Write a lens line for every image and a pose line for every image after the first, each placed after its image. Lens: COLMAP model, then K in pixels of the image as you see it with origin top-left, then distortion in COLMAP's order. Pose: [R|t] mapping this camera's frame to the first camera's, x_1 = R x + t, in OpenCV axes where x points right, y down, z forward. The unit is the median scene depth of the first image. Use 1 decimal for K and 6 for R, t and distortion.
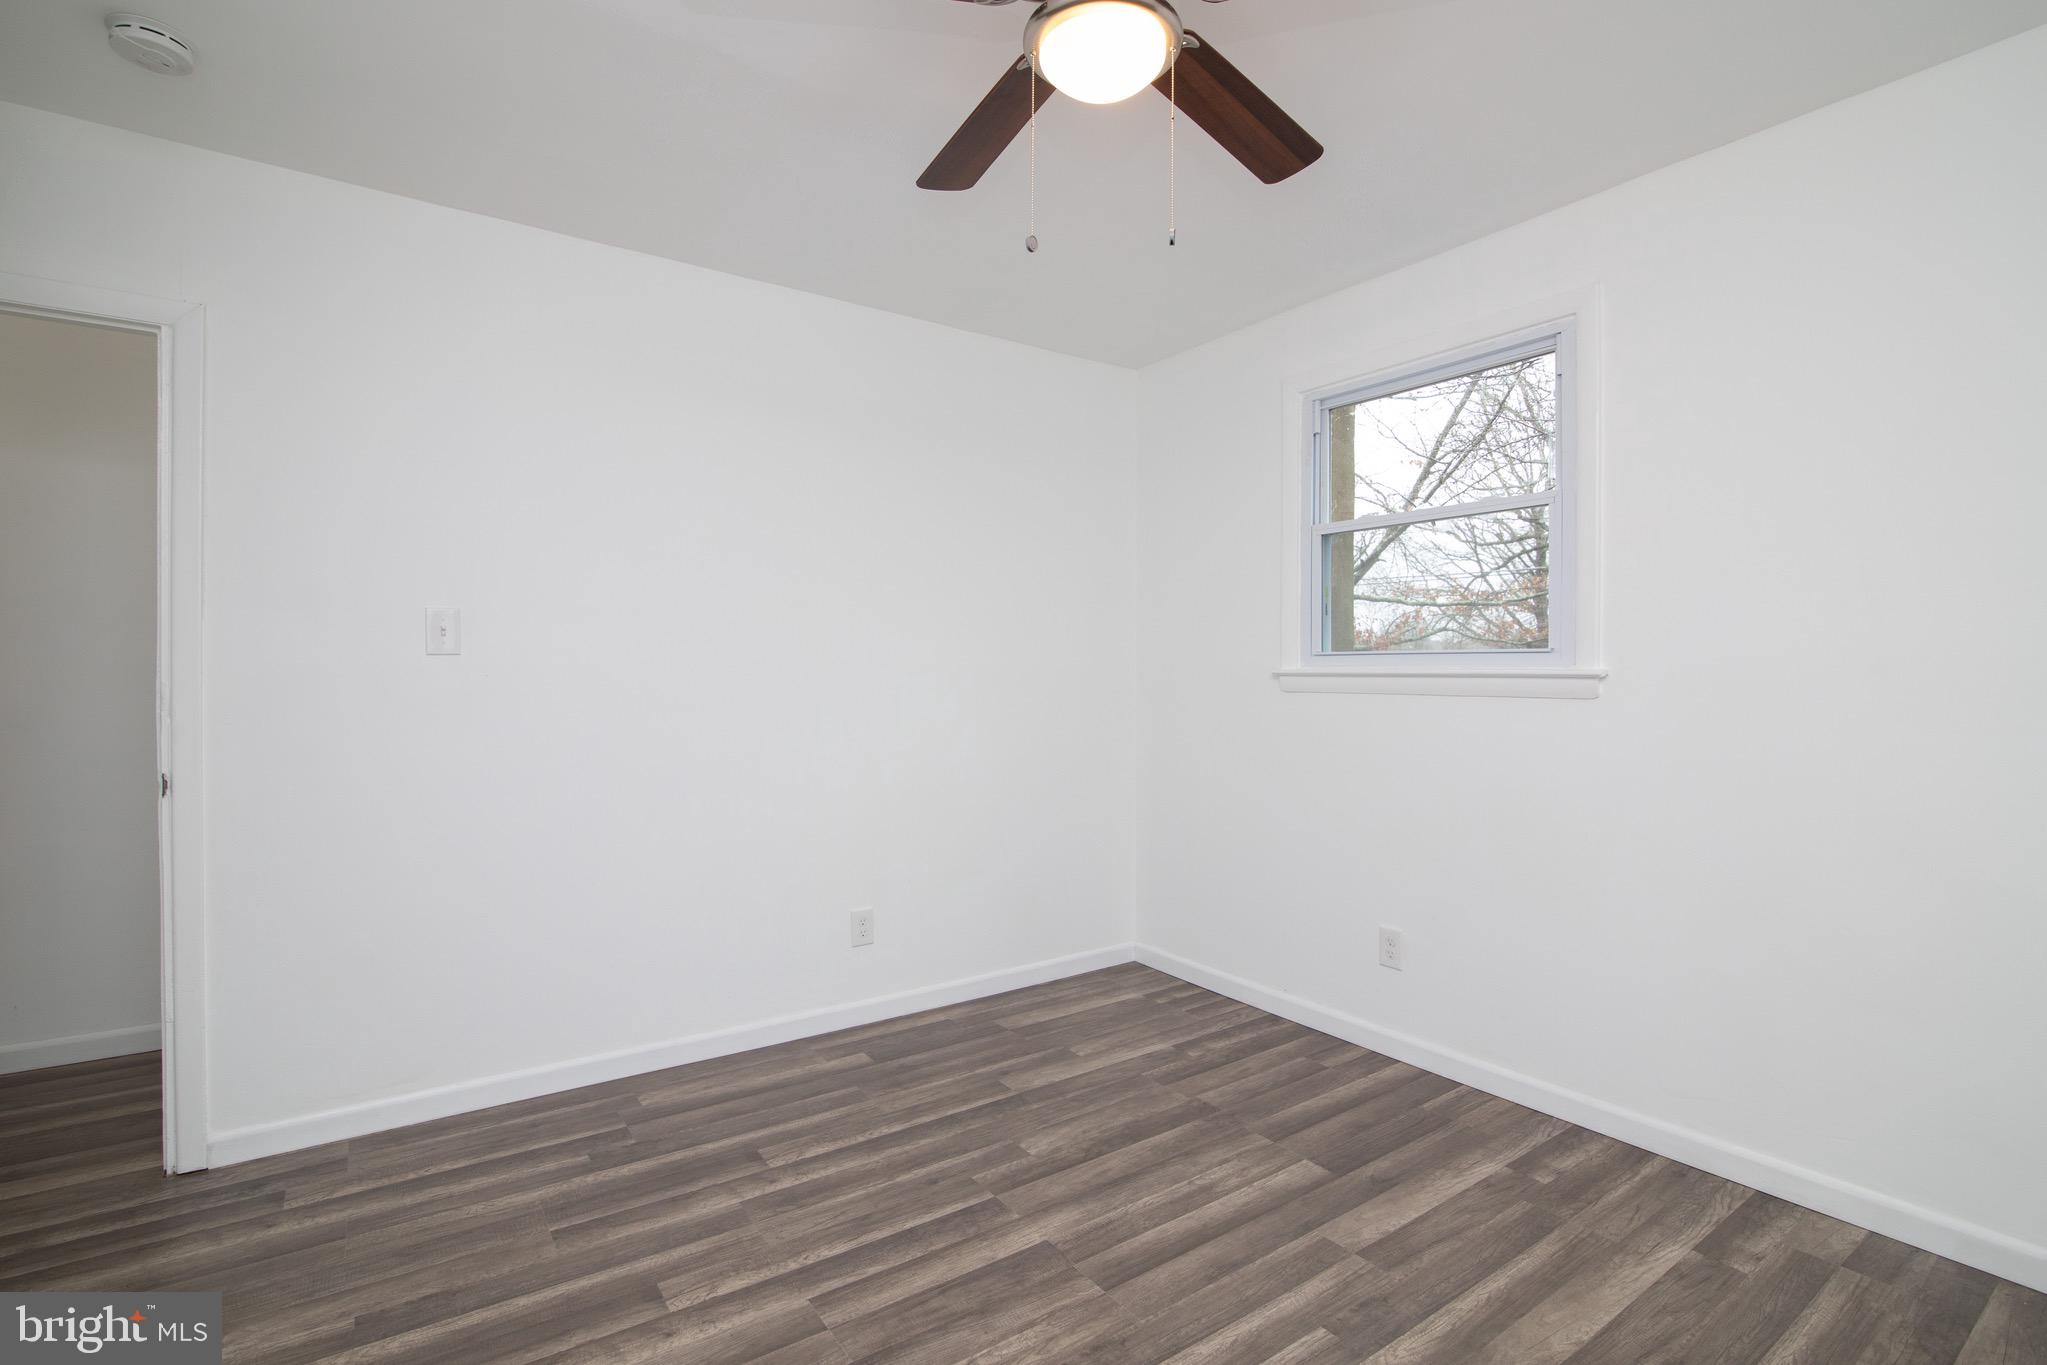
lens RADIAL K [[949.7, 0, 1017.3], [0, 949.7, 665.3], [0, 0, 1]] dist [-0.019928, 0.000978]
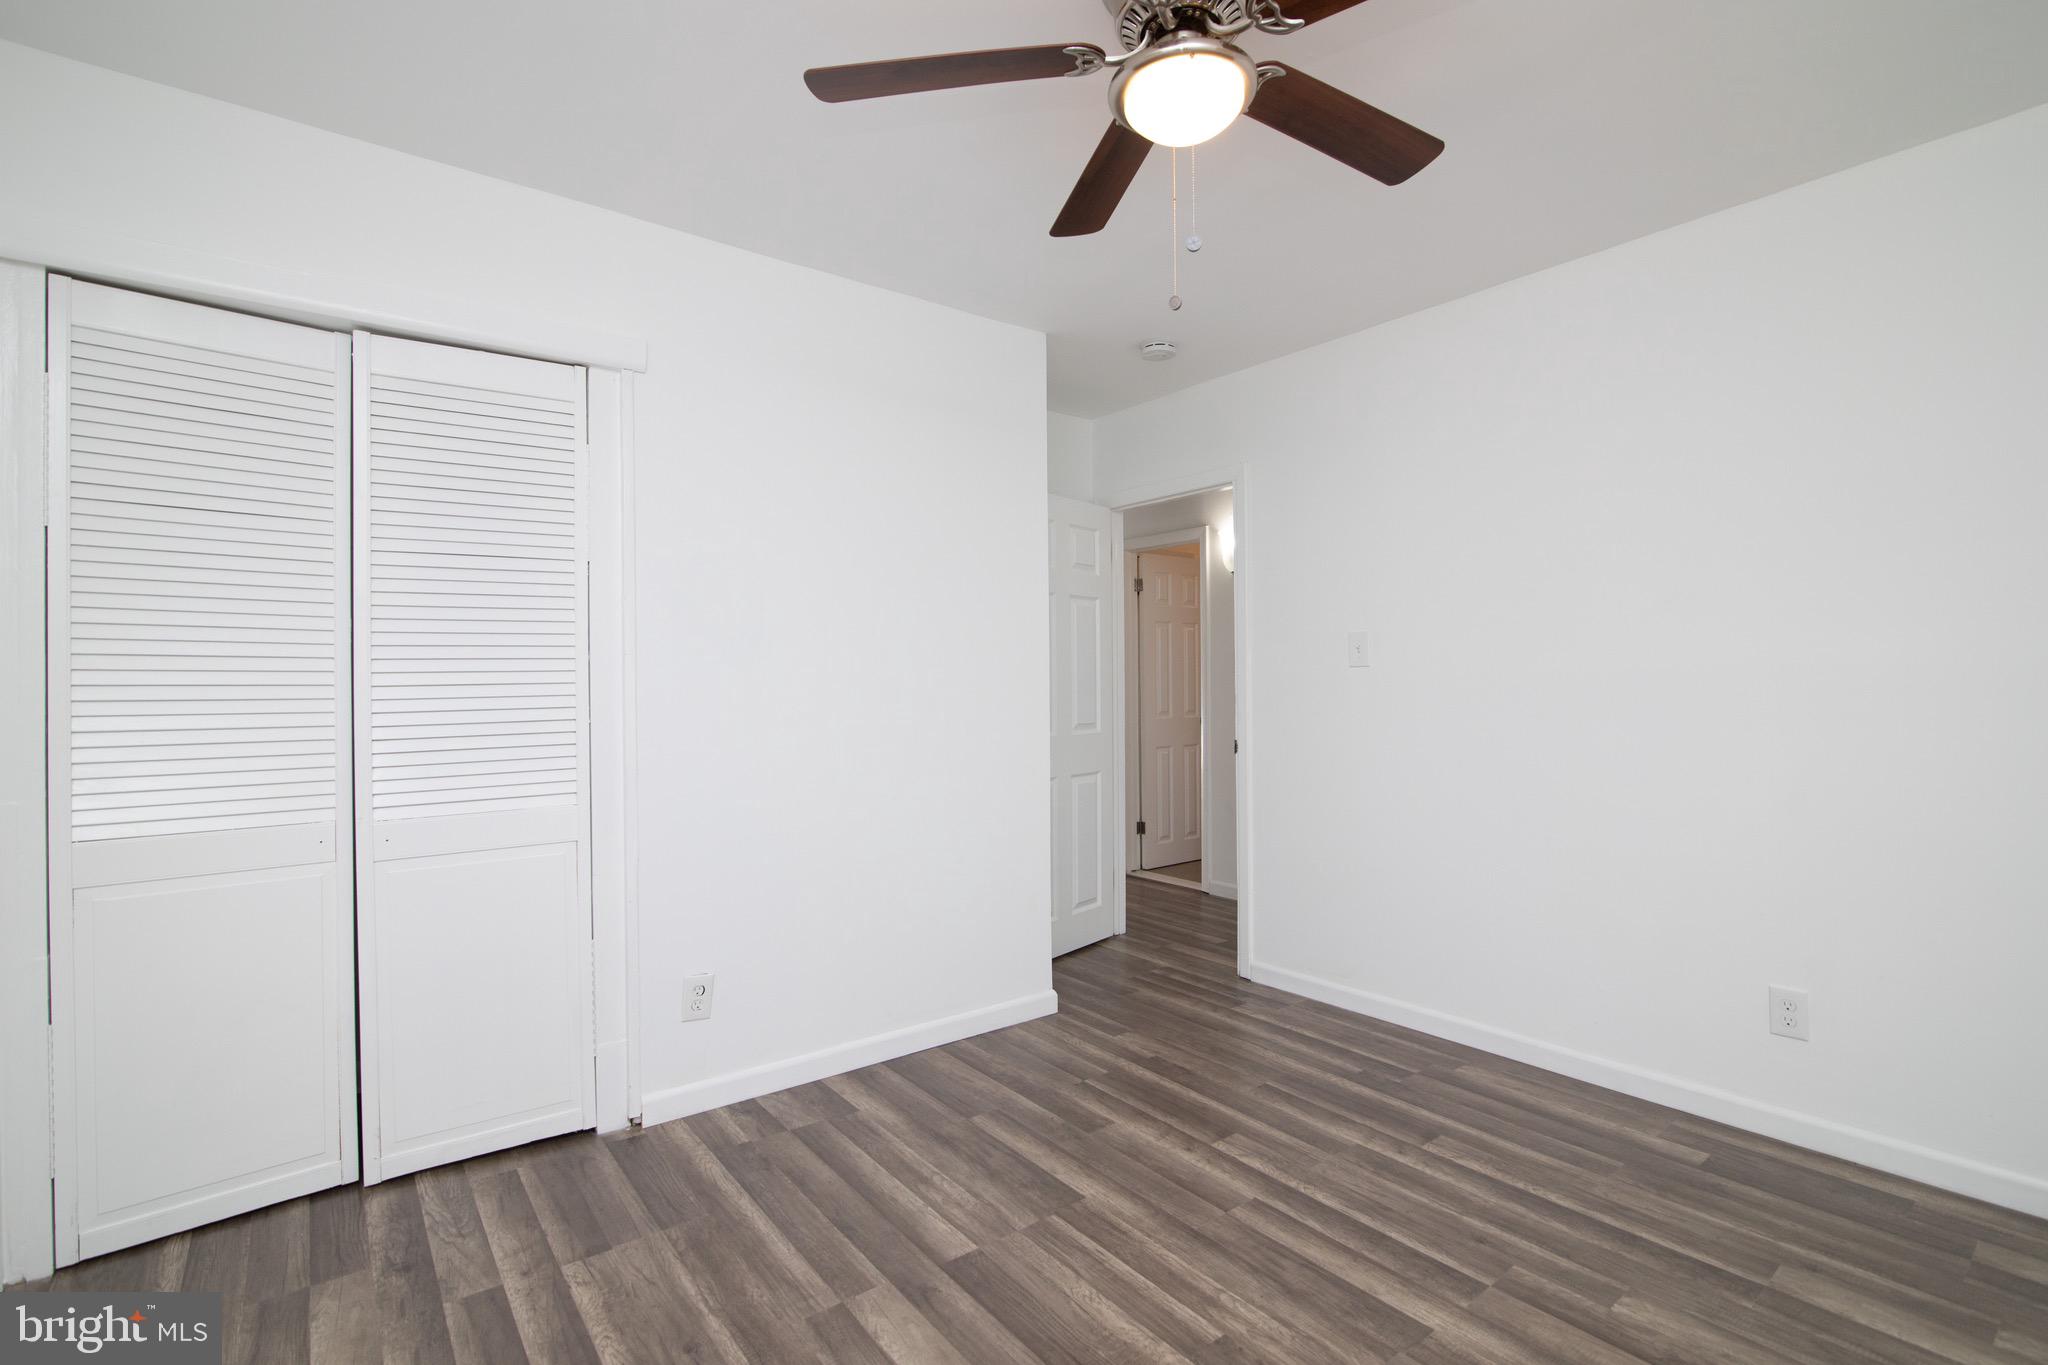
lens RADIAL K [[950.1, 0, 1053.6], [0, 950.1, 683.3], [0, 0, 1]] dist [-0.019928, 0.000978]
pose [[0.072012, -0.000680, -0.997404, 0.755960], [0.012033, 0.999928, 0.000187, 0.010486], [0.997331, -0.012015, 0.072015, 0.521110]]
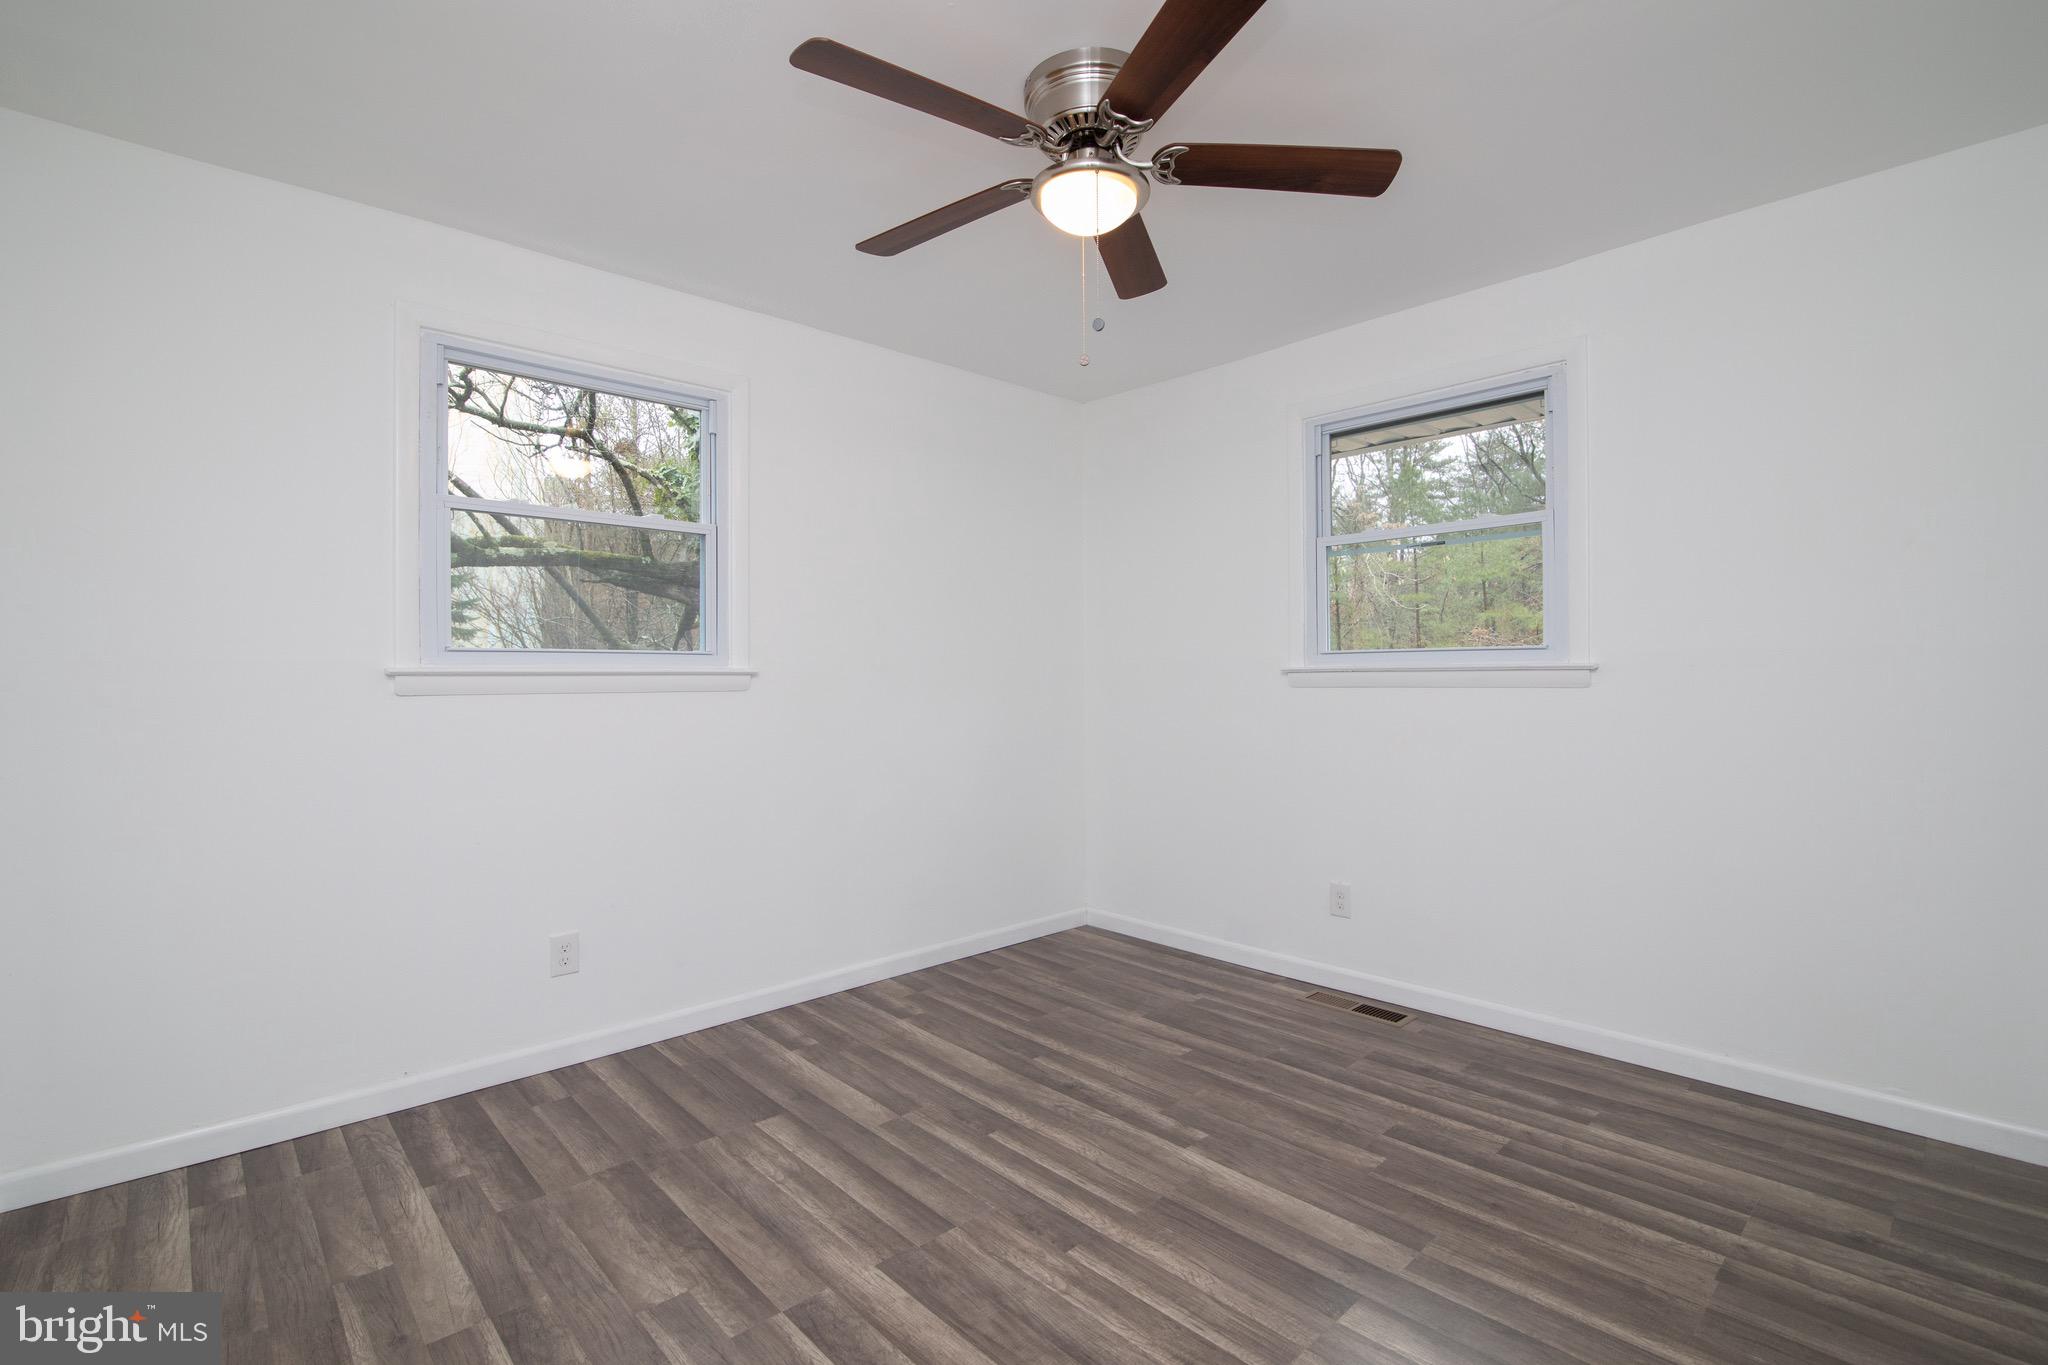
lens RADIAL K [[950.1, 0, 1031.4], [0, 950.1, 665.8], [0, 0, 1]] dist [-0.019928, 0.000978]
pose [[-0.141609, 0.002240, 0.989920, -0.813823], [-0.001406, 0.999996, -0.002463, 0.006693], [-0.989922, -0.001740, -0.141605, 0.855209]]
